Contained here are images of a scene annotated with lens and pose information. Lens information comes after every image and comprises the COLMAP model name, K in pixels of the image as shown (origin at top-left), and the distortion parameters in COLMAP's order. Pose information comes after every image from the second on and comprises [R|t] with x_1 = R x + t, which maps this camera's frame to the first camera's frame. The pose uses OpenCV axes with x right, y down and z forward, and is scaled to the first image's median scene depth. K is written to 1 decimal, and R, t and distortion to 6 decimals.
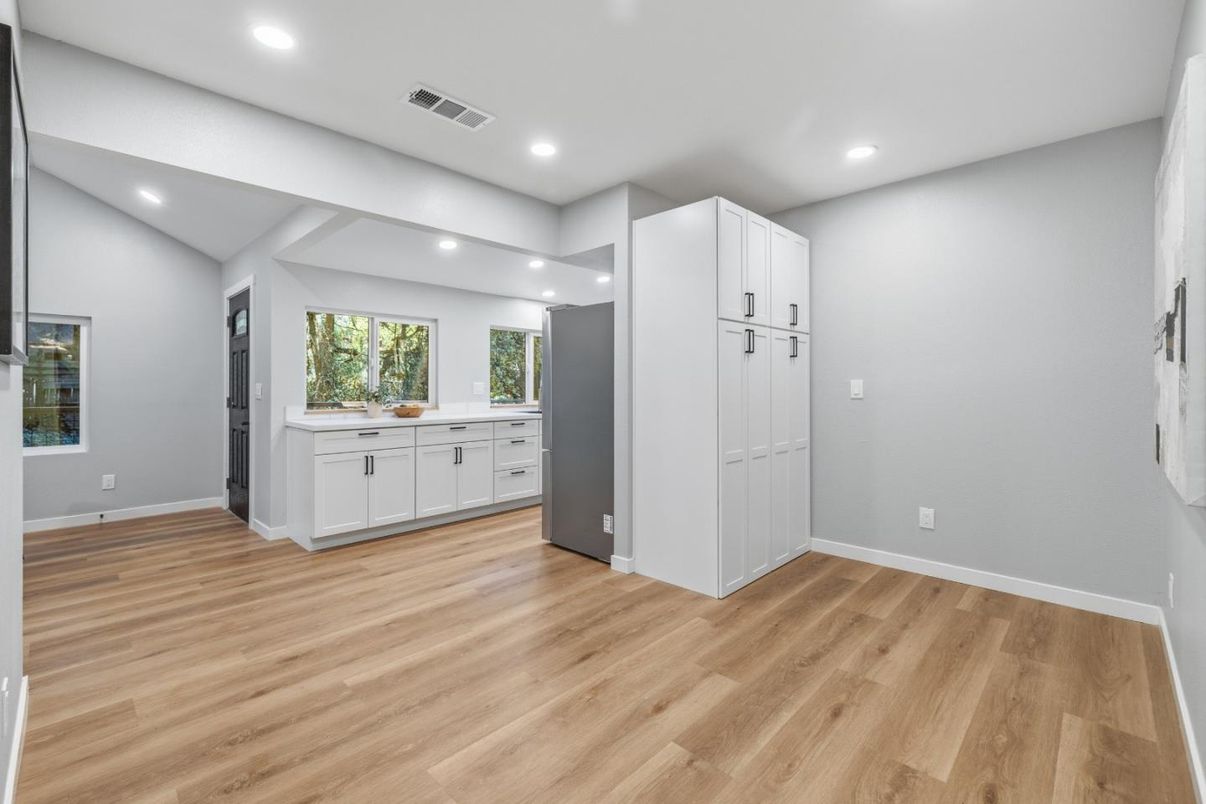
lens RADIAL K [[555.1, 0, 593.1], [0, 555.1, 393.0], [0, 0, 1]] dist [-0.027774, 0.004476]
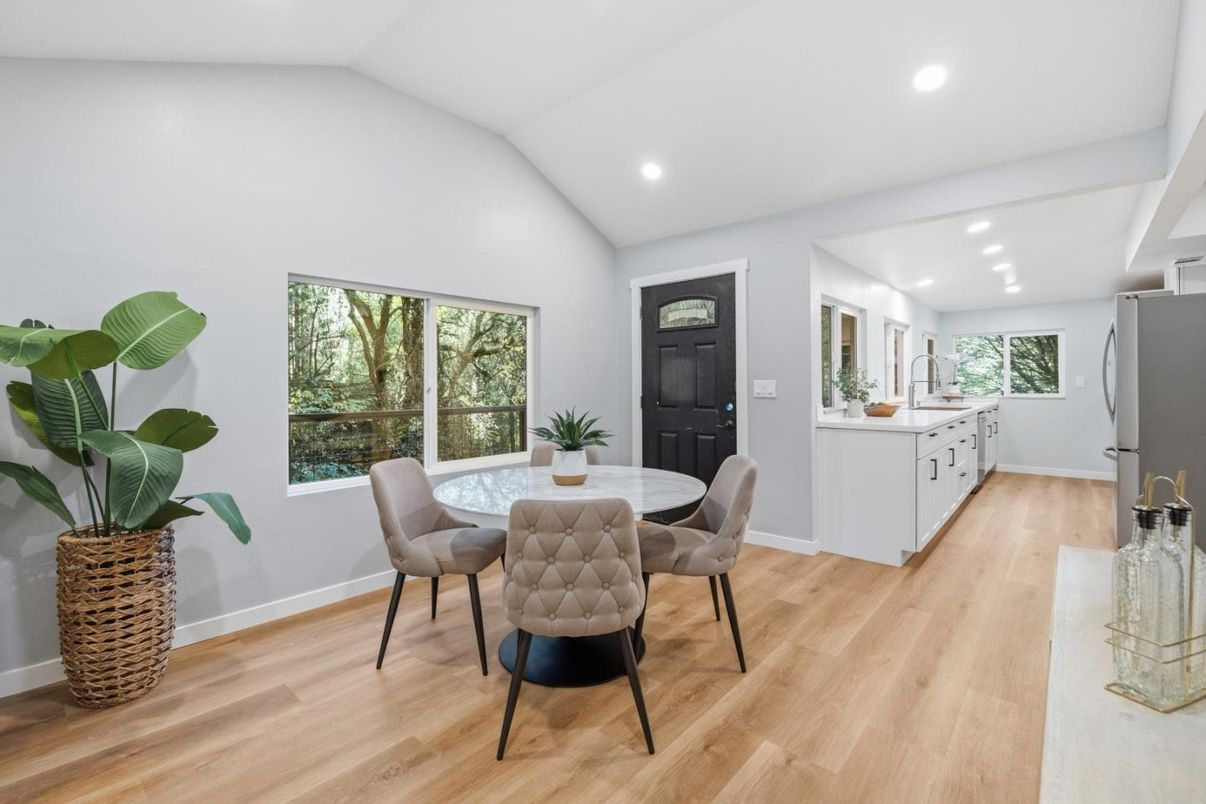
lens RADIAL K [[555.1, 0, 597.8], [0, 555.1, 394.1], [0, 0, 1]] dist [-0.027774, 0.004476]
pose [[0.999867, -0.008578, 0.013891, -0.193660], [0.008464, 0.999930, 0.008262, -0.001100], [-0.013961, -0.008143, 0.999869, 0.023765]]
